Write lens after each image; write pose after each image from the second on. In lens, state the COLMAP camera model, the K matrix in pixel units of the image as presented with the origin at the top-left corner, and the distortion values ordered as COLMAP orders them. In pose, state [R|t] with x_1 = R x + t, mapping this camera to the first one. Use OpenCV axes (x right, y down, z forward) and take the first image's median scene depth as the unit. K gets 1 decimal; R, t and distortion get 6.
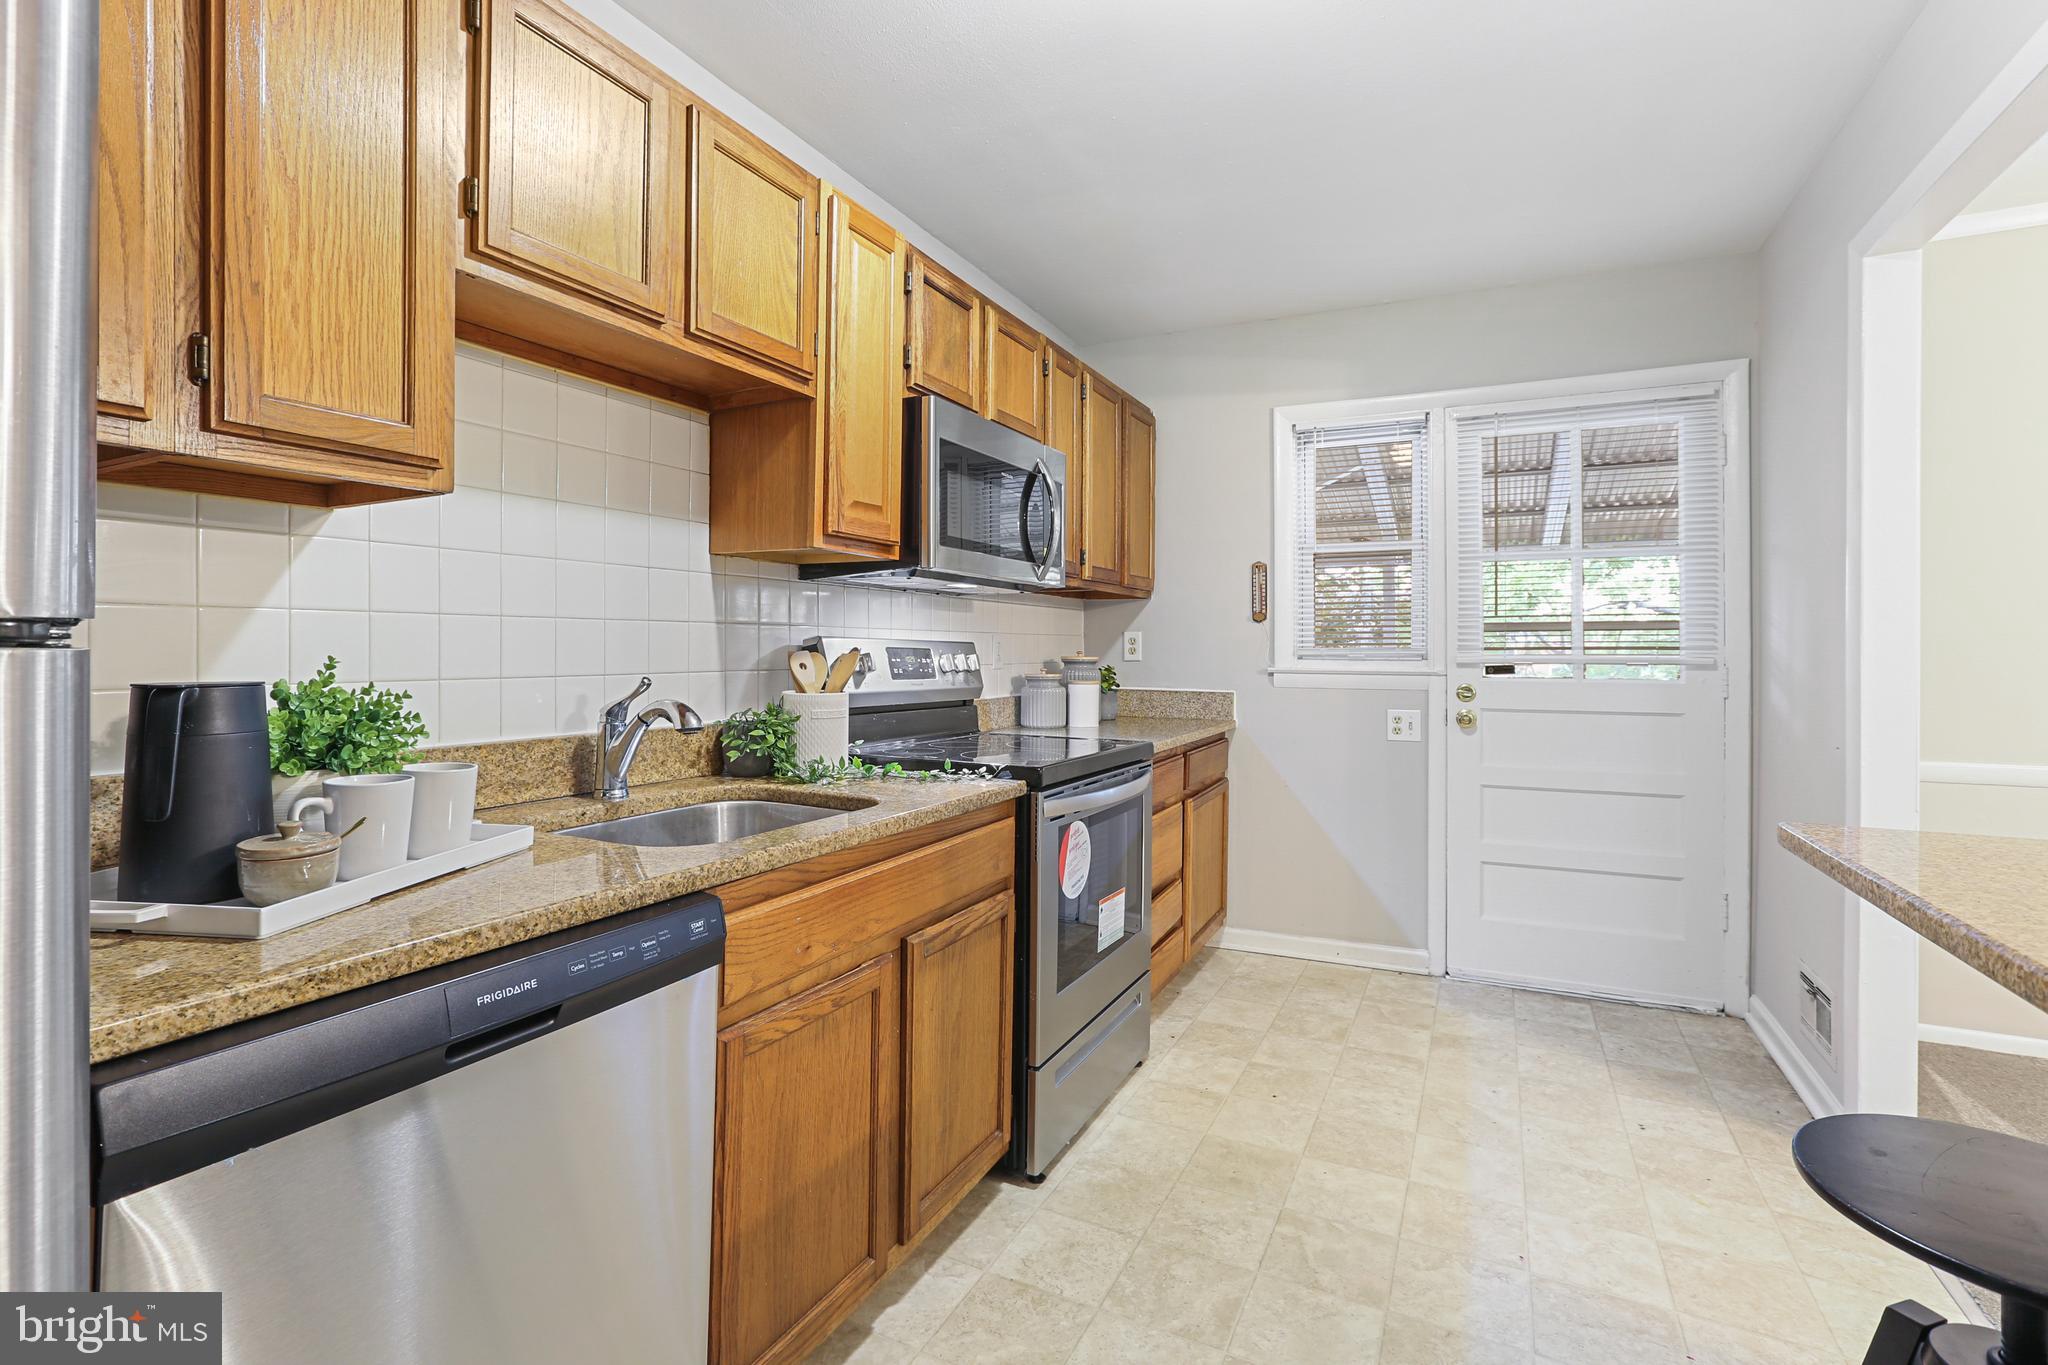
lens RADIAL K [[939.4, 0, 1015.3], [0, 939.4, 648.8], [0, 0, 1]] dist [-0.040708, 0.019666]
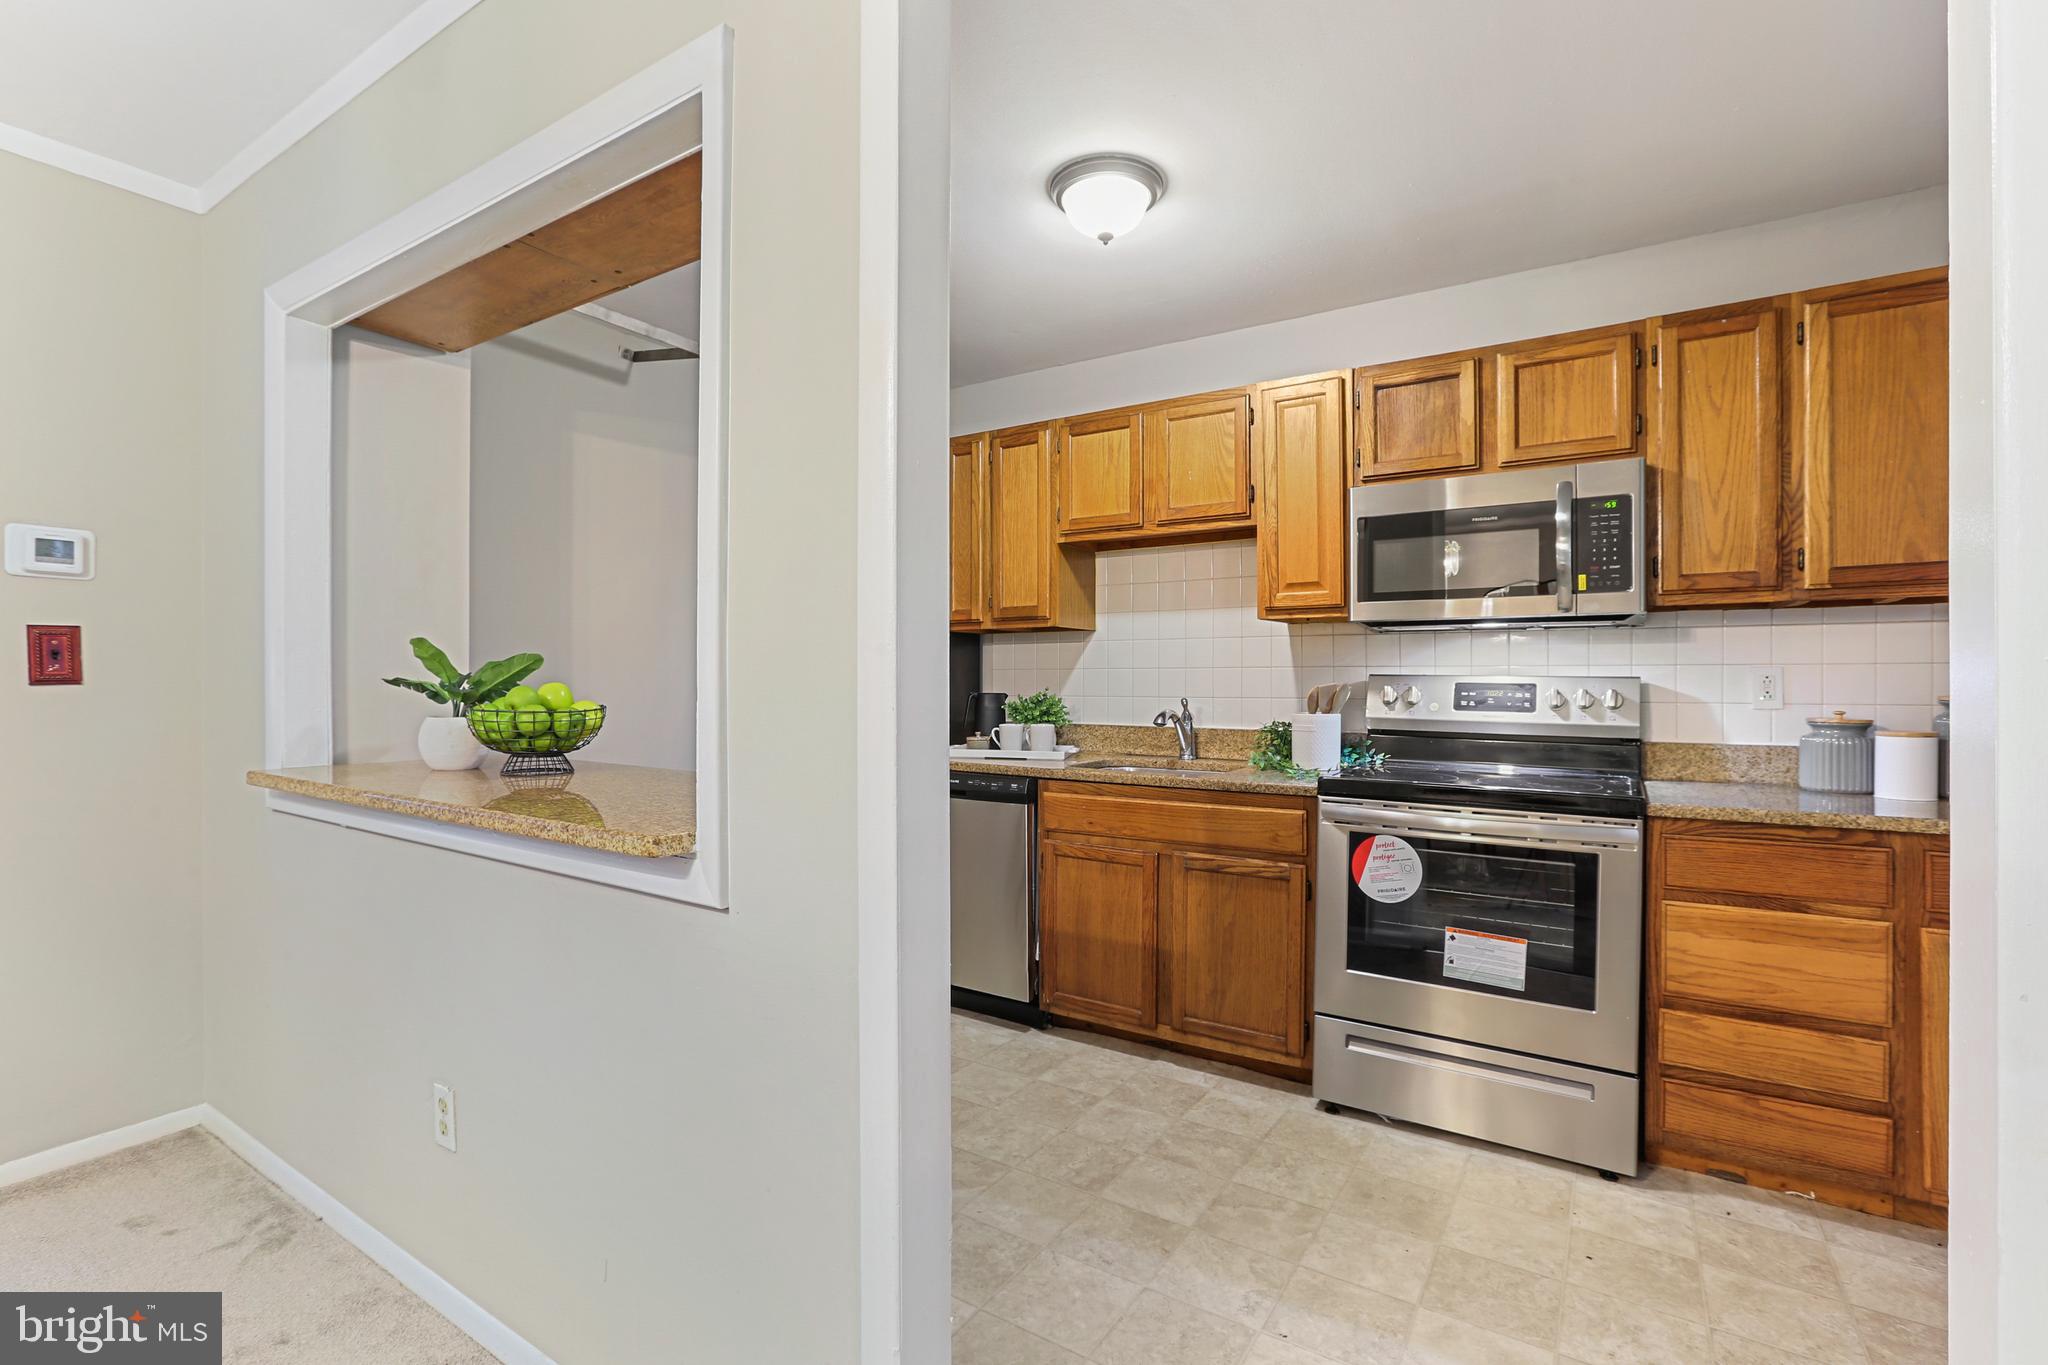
lens RADIAL K [[939.4, 0, 1022.7], [0, 939.4, 685.8], [0, 0, 1]] dist [-0.040708, 0.019666]
pose [[-0.105559, 0.000452, -0.994413, 1.352162], [-0.002229, 0.999997, 0.000691, 0.003967], [0.994411, 0.002289, -0.105557, 0.749917]]
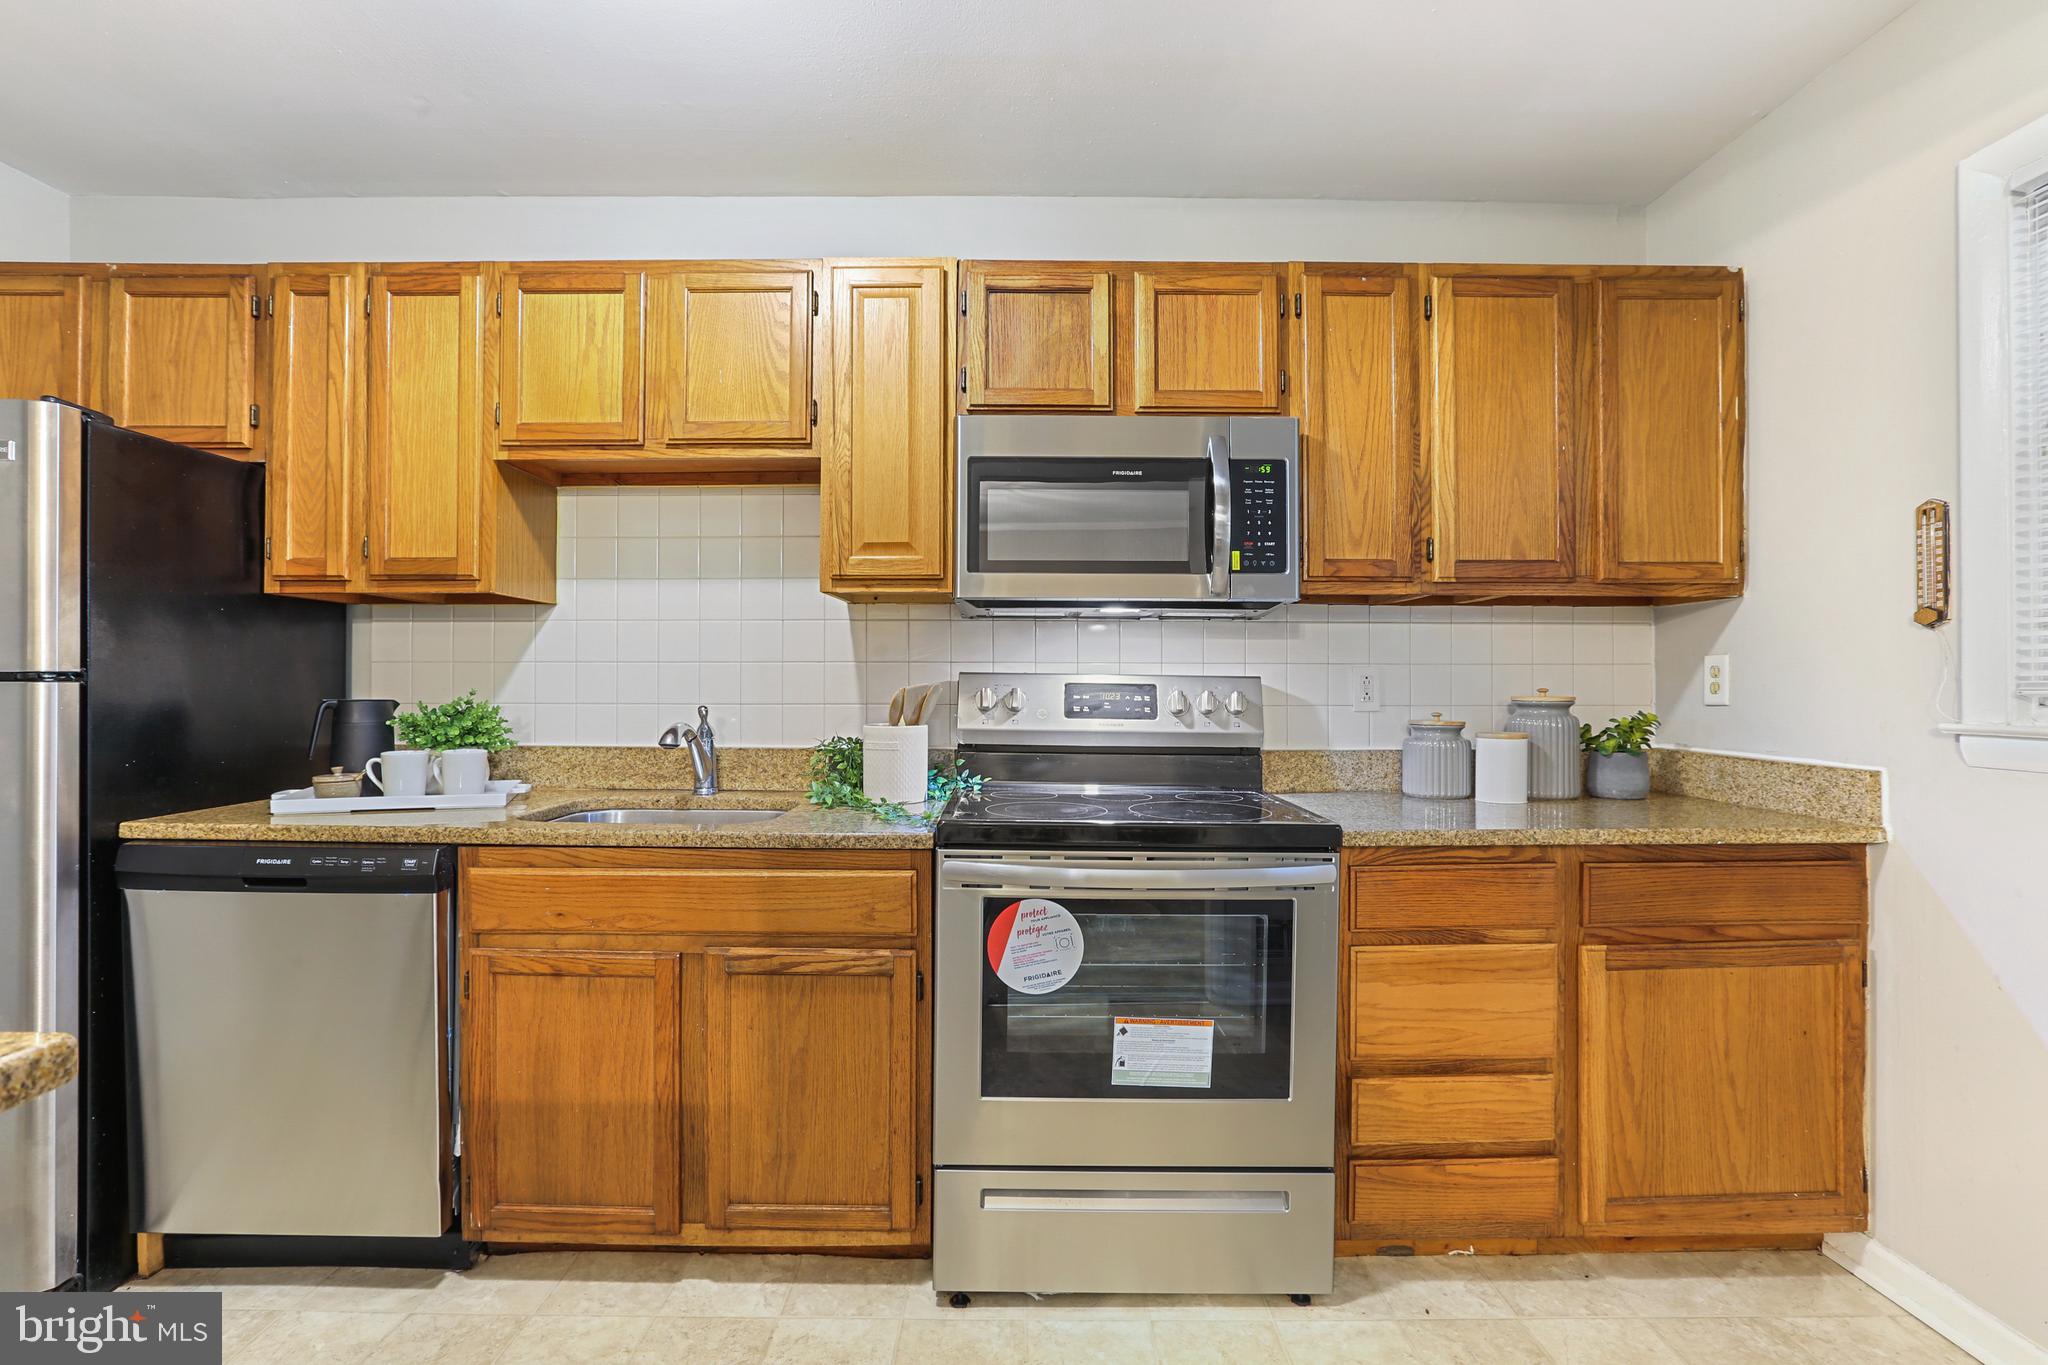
lens RADIAL K [[939.4, 0, 1030.1], [0, 939.4, 678.6], [0, 0, 1]] dist [-0.040708, 0.019666]
pose [[0.456364, -0.008951, -0.889748, 0.852796], [-0.000620, 0.999946, -0.010378, 0.004916], [0.889793, 0.005287, 0.456334, 0.693326]]
